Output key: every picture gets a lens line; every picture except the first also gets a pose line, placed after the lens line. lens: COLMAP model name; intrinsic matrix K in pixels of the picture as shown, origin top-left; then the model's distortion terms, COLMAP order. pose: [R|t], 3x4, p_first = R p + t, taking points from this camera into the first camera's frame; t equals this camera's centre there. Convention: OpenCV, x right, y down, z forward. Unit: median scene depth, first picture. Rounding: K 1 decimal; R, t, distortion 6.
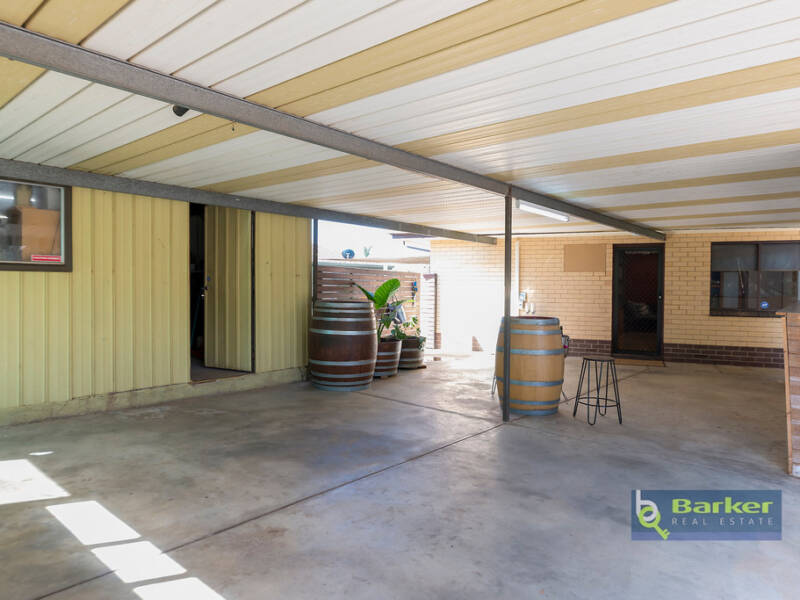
lens RADIAL K [[520.8, 0, 403.1], [0, 520.8, 298.2], [0, 0, 1]] dist [0.009777, -0.000132]
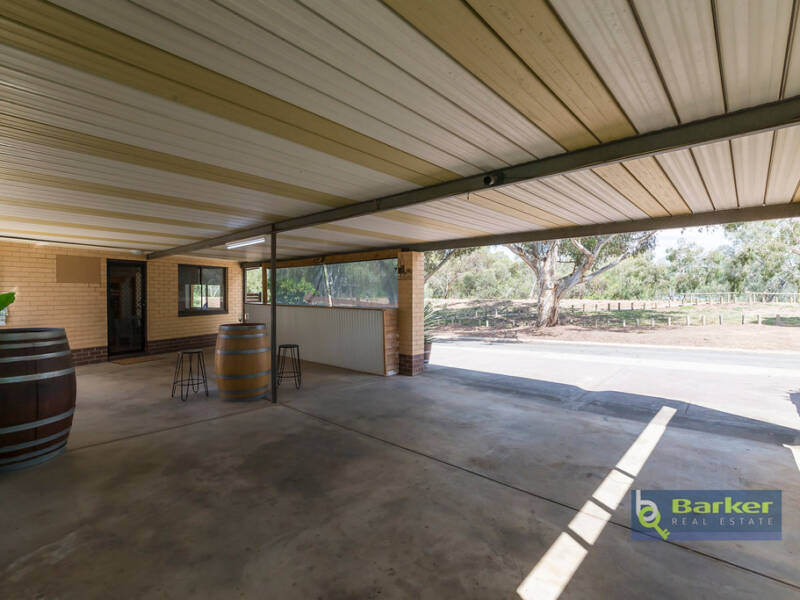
lens RADIAL K [[399.5, 0, 403.8], [0, 399.5, 299.4], [0, 0, 1]] dist [-0.001454, -0.000384]
pose [[0.006142, -0.024308, 0.999686, -0.775636], [0.023819, 0.999424, 0.024156, -0.039670], [-0.999697, 0.023663, 0.006717, 0.640371]]
